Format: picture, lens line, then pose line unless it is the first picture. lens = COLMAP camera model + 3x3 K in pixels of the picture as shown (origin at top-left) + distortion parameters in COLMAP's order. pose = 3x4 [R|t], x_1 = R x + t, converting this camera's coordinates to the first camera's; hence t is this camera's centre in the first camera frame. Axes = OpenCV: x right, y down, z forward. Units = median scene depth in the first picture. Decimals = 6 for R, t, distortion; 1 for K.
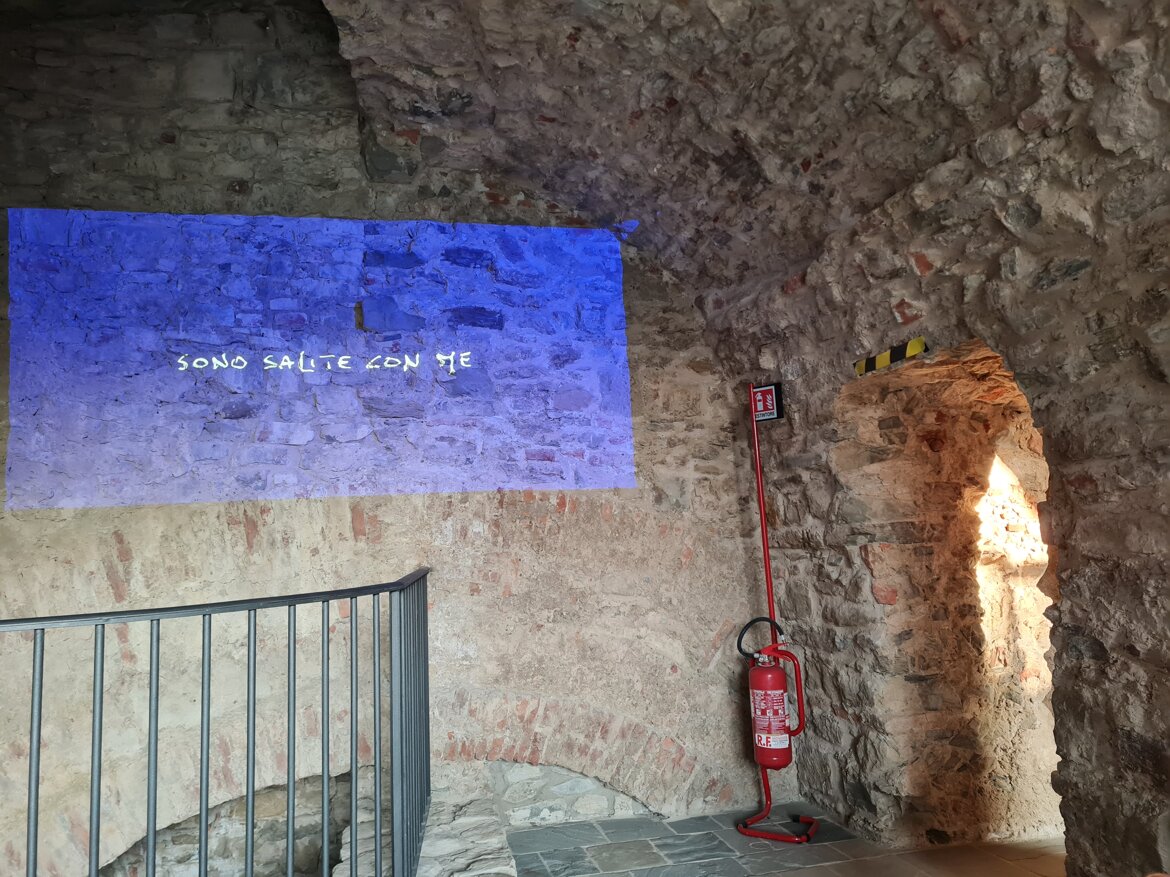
lens RADIAL K [[874.3, 0, 592.1], [0, 874.3, 447.6], [0, 0, 1]] dist [0.064490, -0.057705]
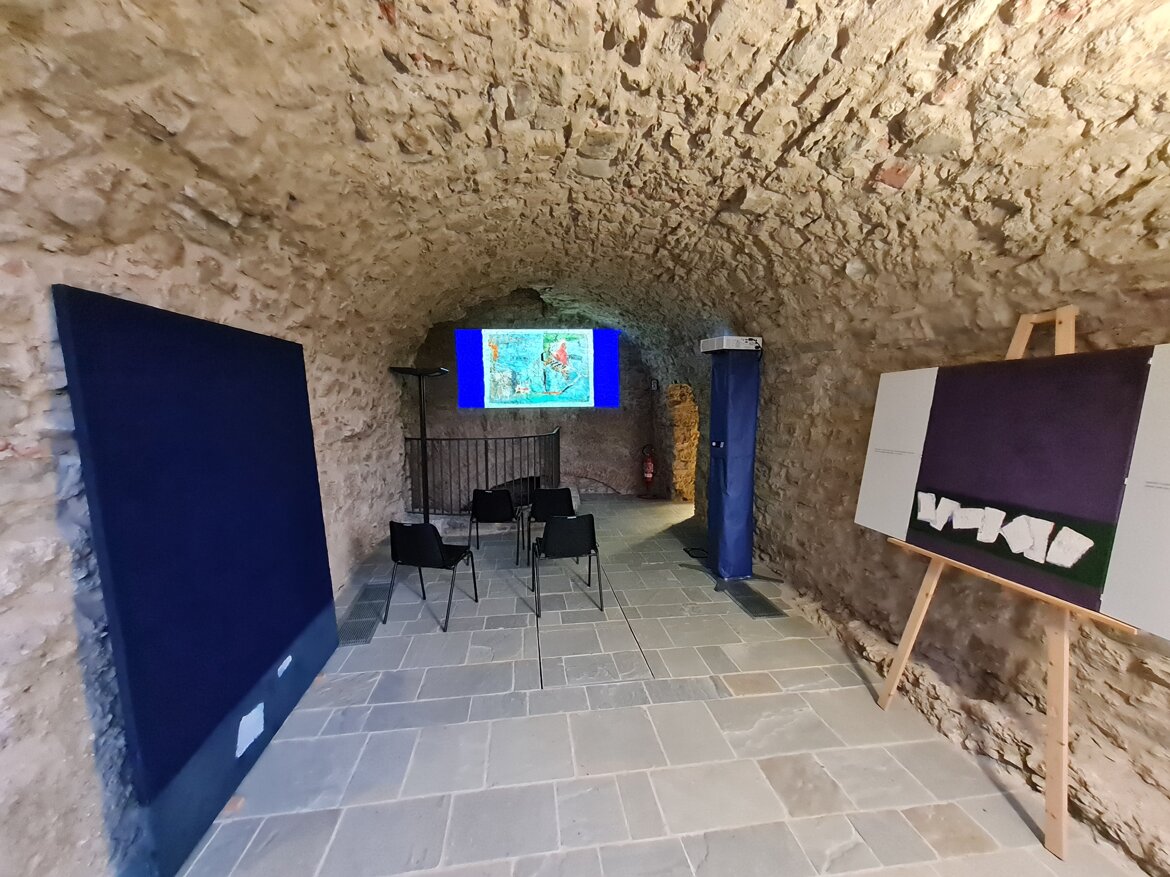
lens RADIAL K [[472.8, 0, 582.0], [0, 472.8, 441.1], [0, 0, 1]] dist [0.000088, 0.000001]
pose [[0.994663, 0.045817, -0.092448, 0.101882], [-0.027238, 0.980815, 0.193030, -0.205870], [0.099518, -0.189481, 0.976828, -1.028039]]
